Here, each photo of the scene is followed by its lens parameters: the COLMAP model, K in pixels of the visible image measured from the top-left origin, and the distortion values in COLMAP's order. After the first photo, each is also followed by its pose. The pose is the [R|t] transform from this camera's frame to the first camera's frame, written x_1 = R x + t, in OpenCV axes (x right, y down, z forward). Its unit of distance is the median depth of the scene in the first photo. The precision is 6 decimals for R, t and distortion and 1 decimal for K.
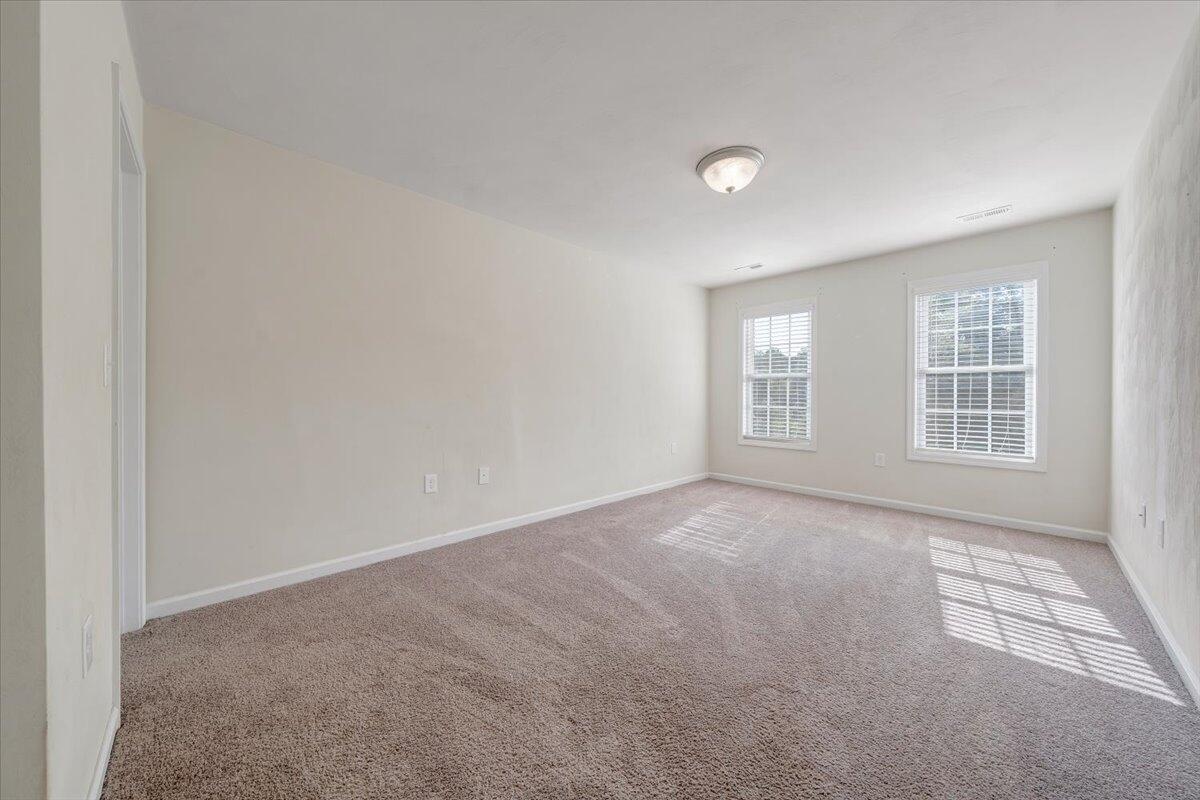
lens RADIAL K [[416.8, 0, 598.1], [0, 416.8, 398.1], [0, 0, 1]] dist [-0.000175, 0.000093]
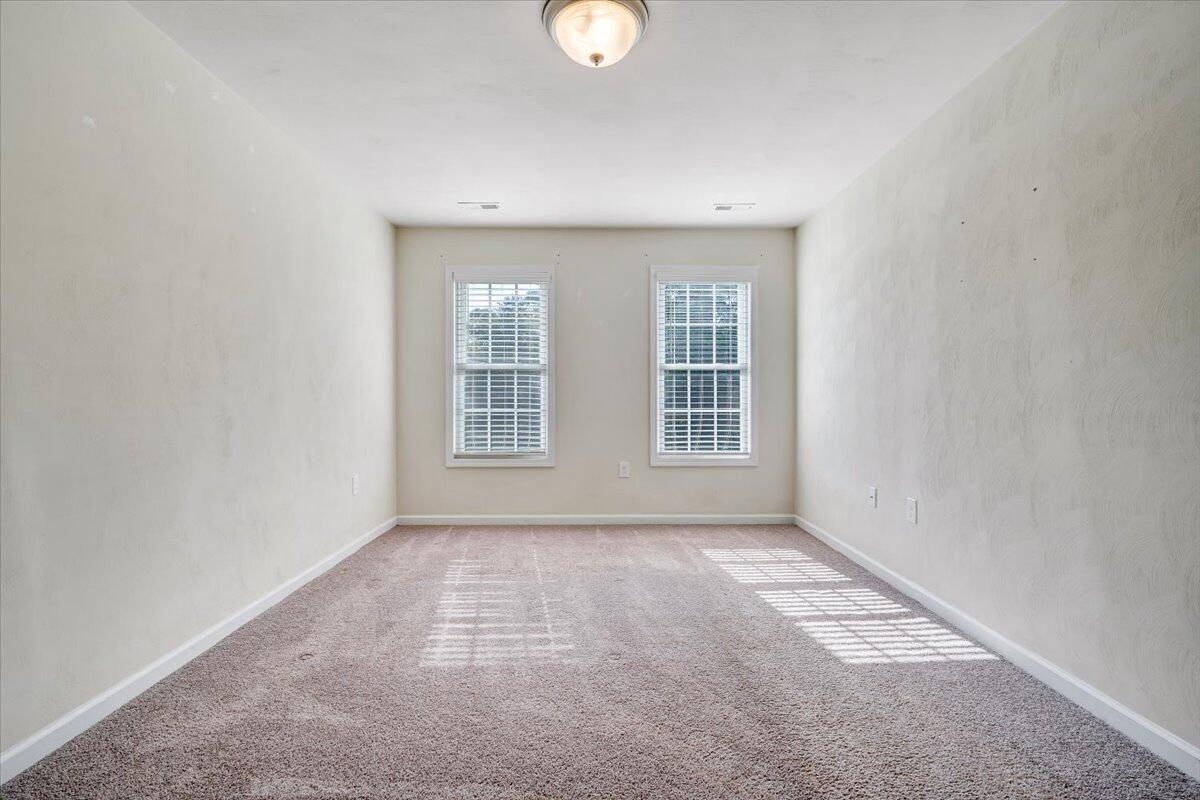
lens RADIAL K [[544.2, 0, 600.0], [0, 544.2, 400.0], [0, 0, 1]] dist [-0.000424, -0.000037]
pose [[0.683677, -0.009998, 0.729716, -0.197230], [0.007090, 0.999950, 0.007058, -0.002584], [-0.729750, 0.000348, 0.683714, 0.328183]]
